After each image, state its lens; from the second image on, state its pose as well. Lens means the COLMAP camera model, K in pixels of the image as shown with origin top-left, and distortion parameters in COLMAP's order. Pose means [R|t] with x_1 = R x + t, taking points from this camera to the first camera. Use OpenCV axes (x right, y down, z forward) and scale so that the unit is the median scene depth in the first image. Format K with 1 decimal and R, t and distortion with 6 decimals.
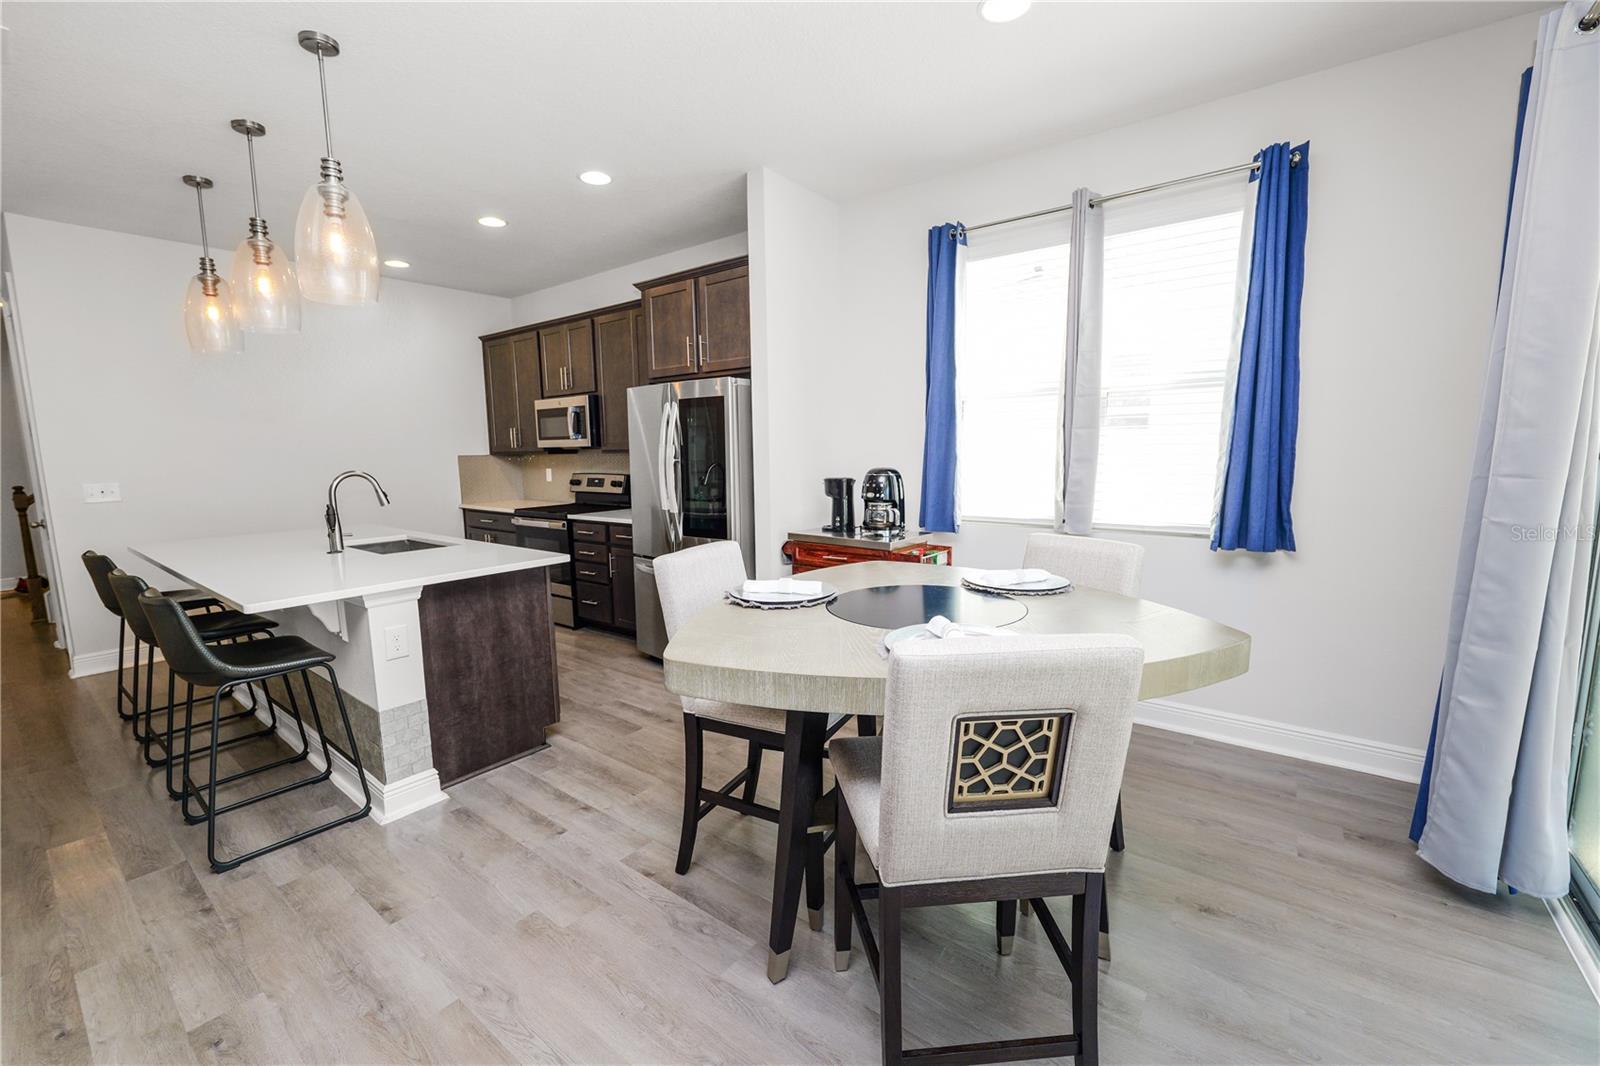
lens RADIAL K [[651.3, 0, 802.0], [0, 651.3, 534.7], [0, 0, 1]] dist [-0.011643, -0.000151]
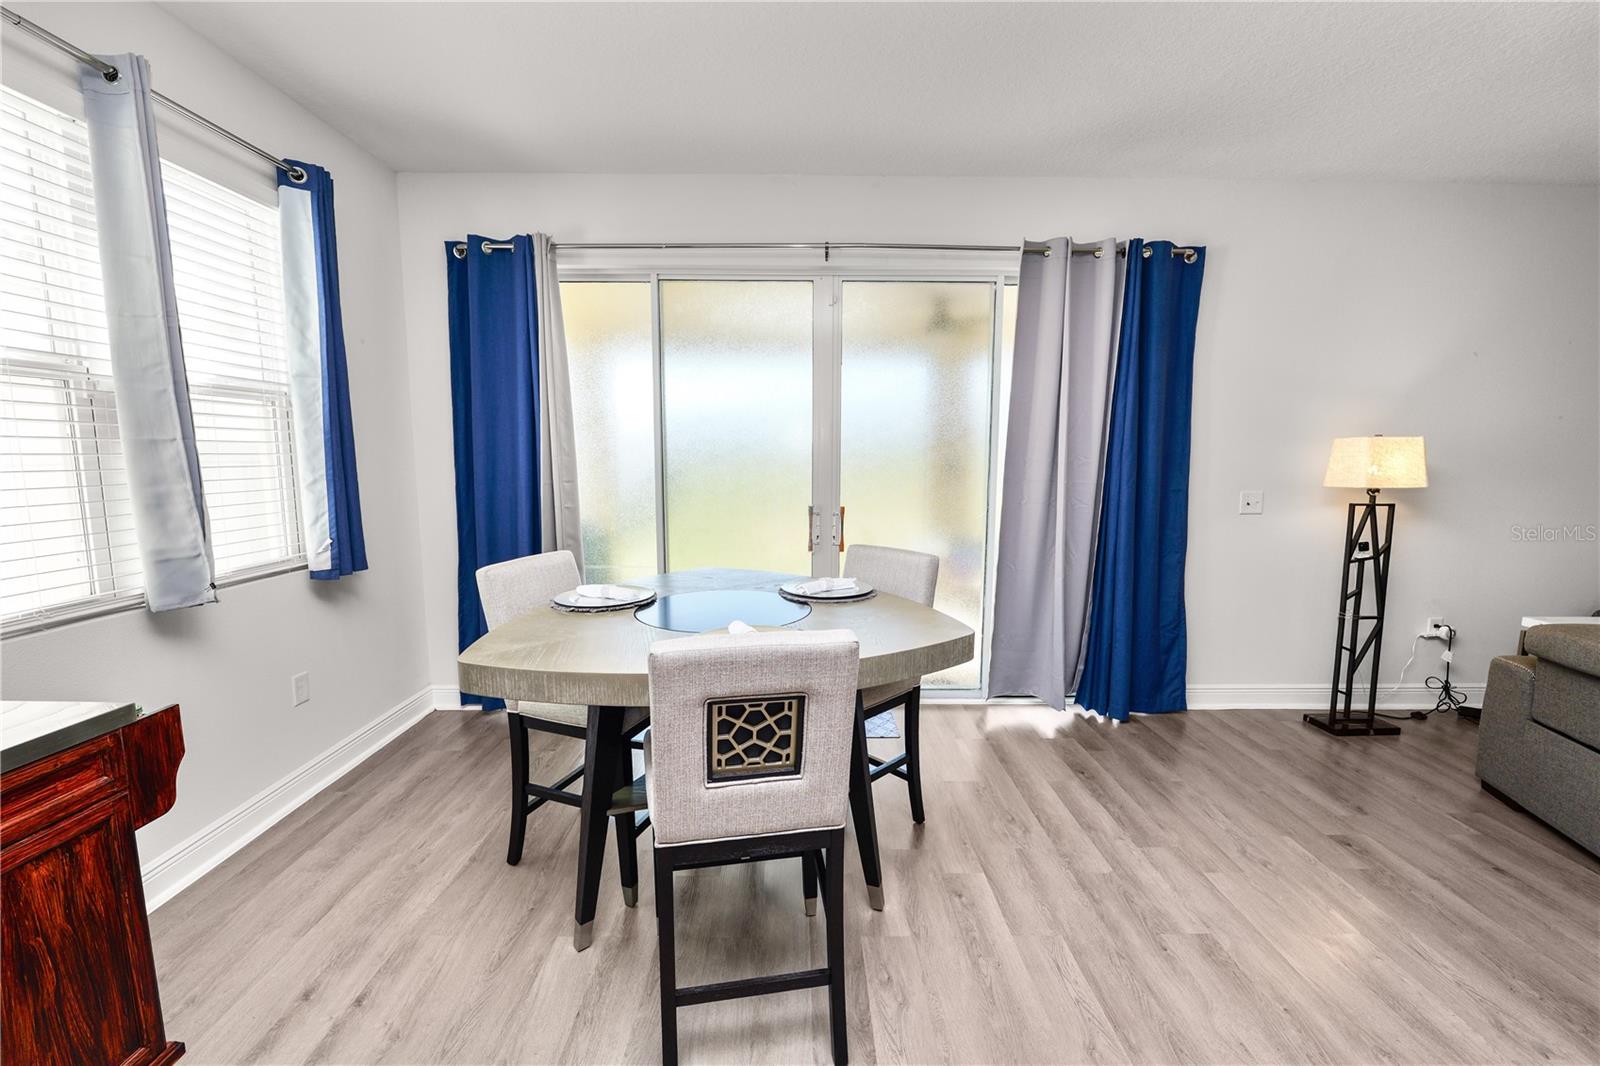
lens RADIAL K [[651.3, 0, 801.4], [0, 651.3, 536.7], [0, 0, 1]] dist [-0.011643, -0.000151]
pose [[-0.608314, -0.086181, 0.789004, -0.386797], [0.111494, 0.974952, 0.192452, -0.108074], [-0.785826, 0.205041, -0.583468, 0.770377]]
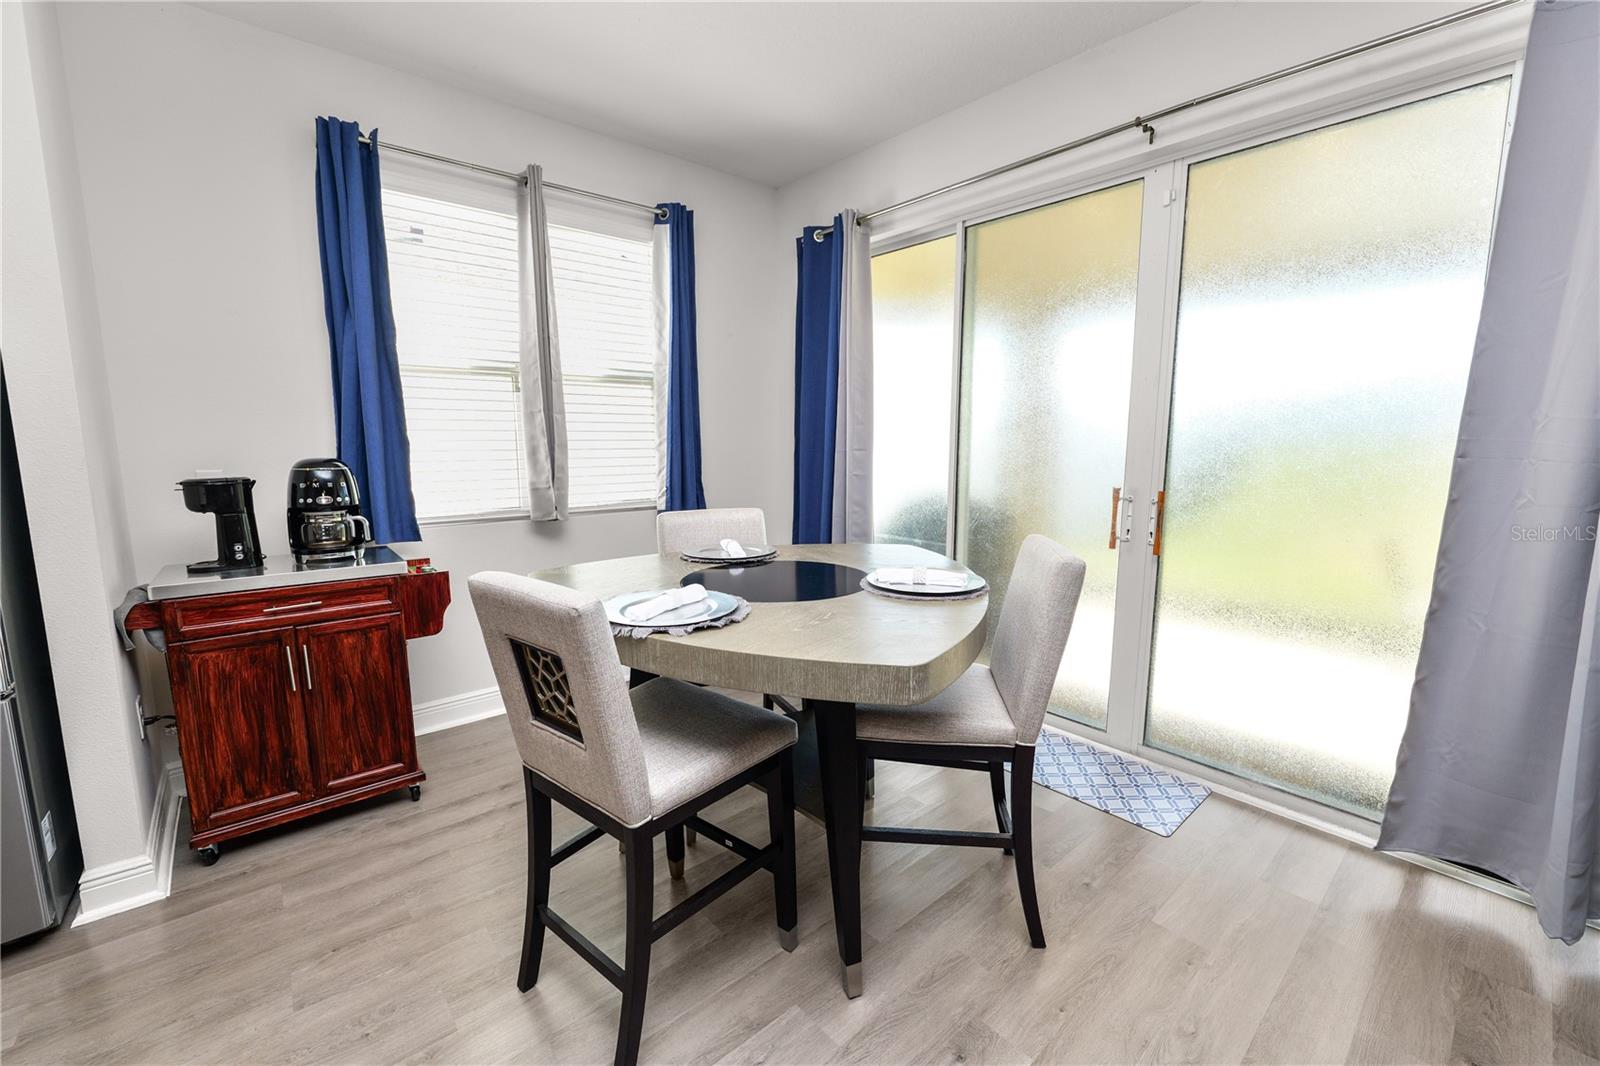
lens RADIAL K [[651.3, 0, 801.7], [0, 651.3, 530.1], [0, 0, 1]] dist [-0.011643, -0.000151]
pose [[0.207624, -0.123658, 0.970361, -0.400941], [0.126204, 0.987074, 0.098784, -0.032879], [-0.970033, 0.101953, 0.220546, 0.366225]]
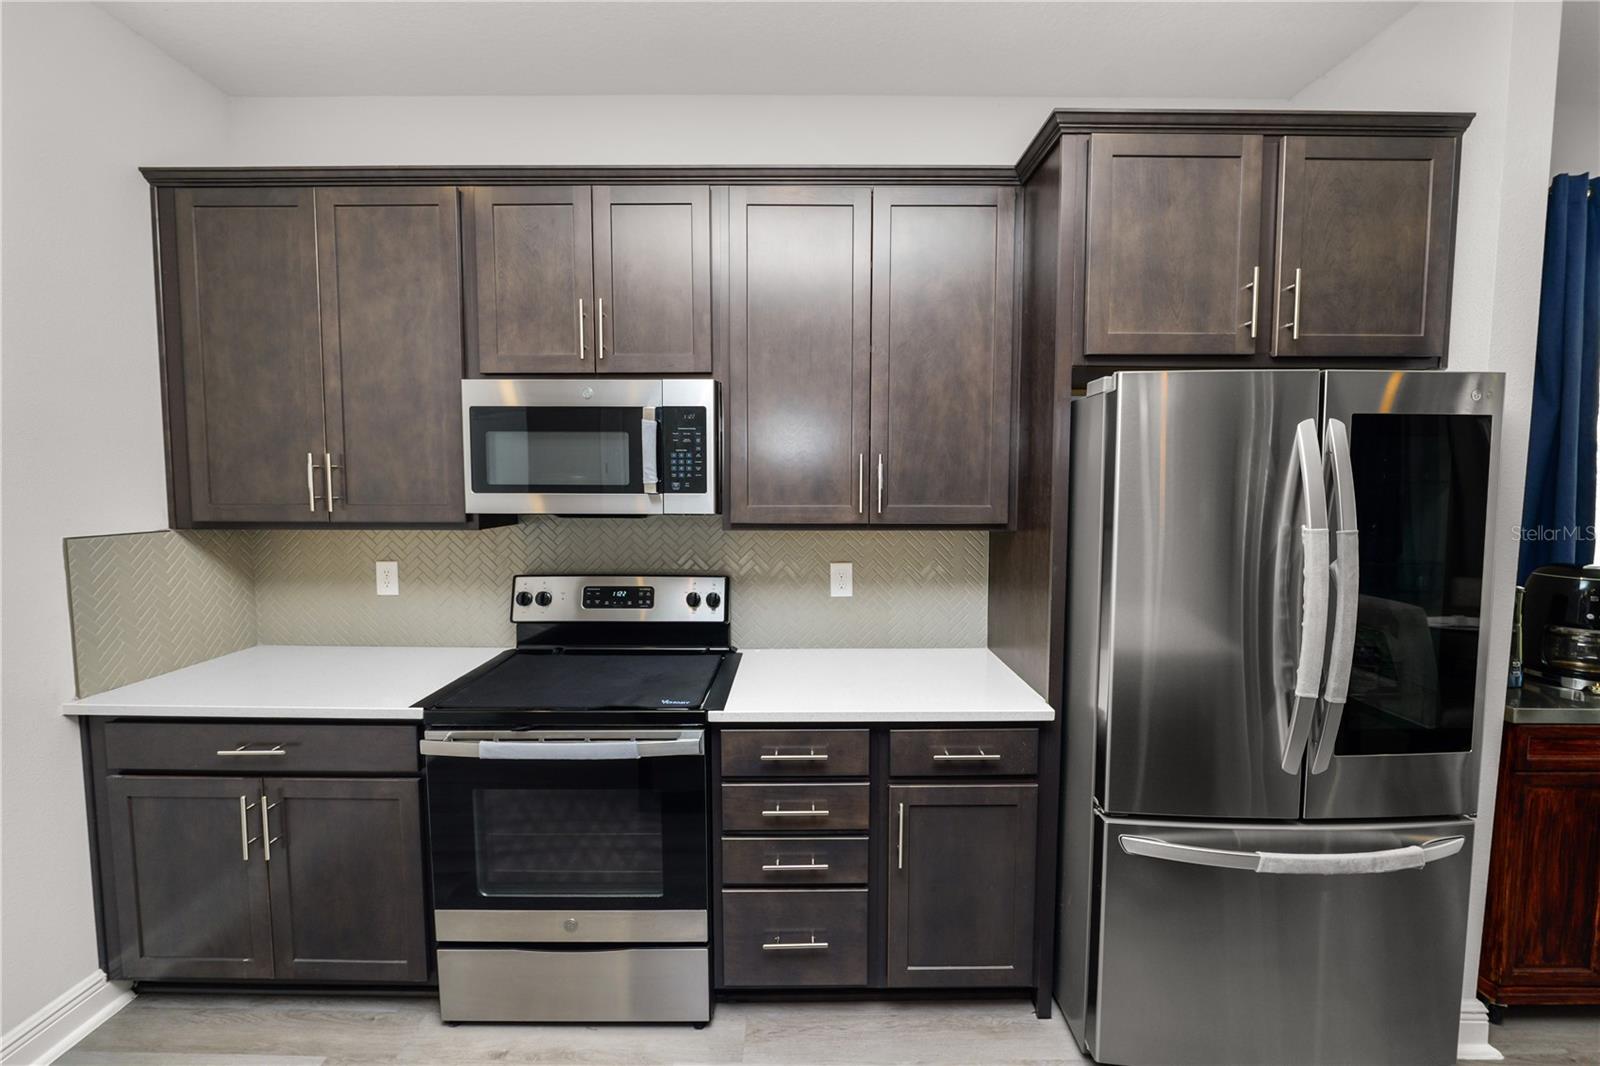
lens RADIAL K [[651.3, 0, 800.7], [0, 651.3, 528.6], [0, 0, 1]] dist [-0.011643, -0.000151]
pose [[0.795204, -0.026159, 0.605778, -0.709033], [0.066813, 0.996765, -0.044662, -0.146720], [-0.602650, 0.075990, 0.794379, 0.916404]]
